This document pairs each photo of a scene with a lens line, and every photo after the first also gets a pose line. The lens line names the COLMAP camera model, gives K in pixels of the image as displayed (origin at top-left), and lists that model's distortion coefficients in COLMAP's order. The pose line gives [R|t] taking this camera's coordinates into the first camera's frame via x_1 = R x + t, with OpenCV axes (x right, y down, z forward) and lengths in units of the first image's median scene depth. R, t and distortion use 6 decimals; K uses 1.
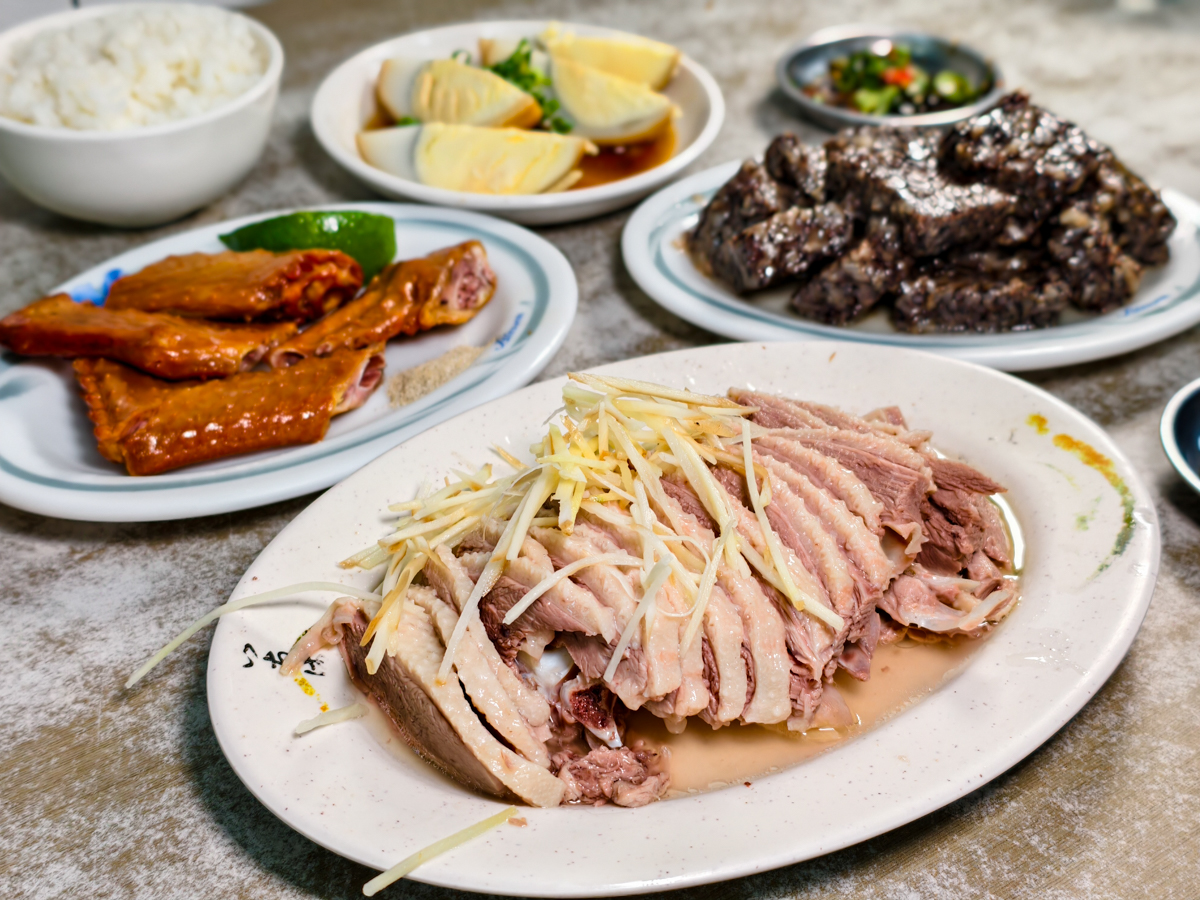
lens RADIAL K [[1751.2, 0, 600.0], [0, 1751.2, 450.0], [0, 0, 1]] dist [0.007240, -0.389725]
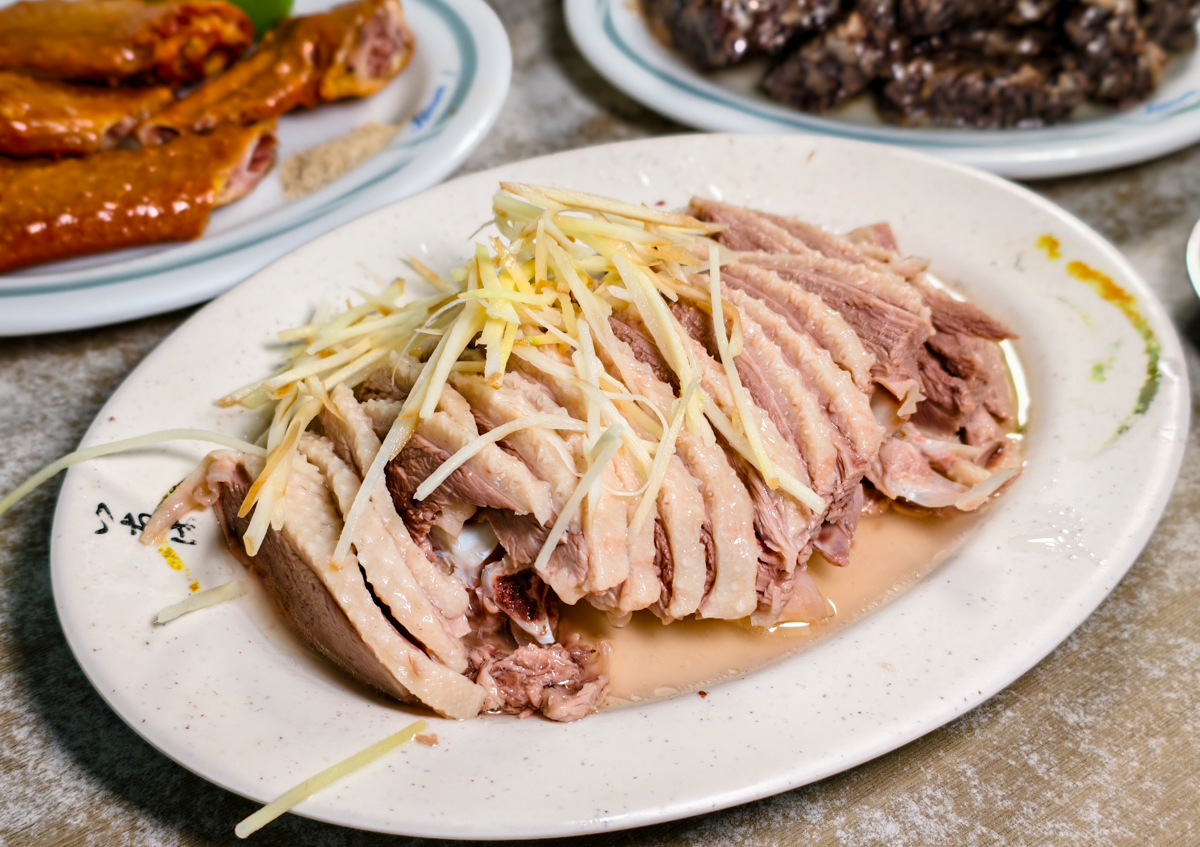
lens RADIAL K [[1834.6, 0, 615.0], [0, 1834.6, 484.6], [0, 0, 1]] dist [0.087795, -0.667100]
pose [[0.998180, 0.027001, 0.053930, -0.007129], [-0.035025, 0.987469, 0.153875, -0.038305], [-0.049100, -0.155483, 0.986618, 0.133194]]
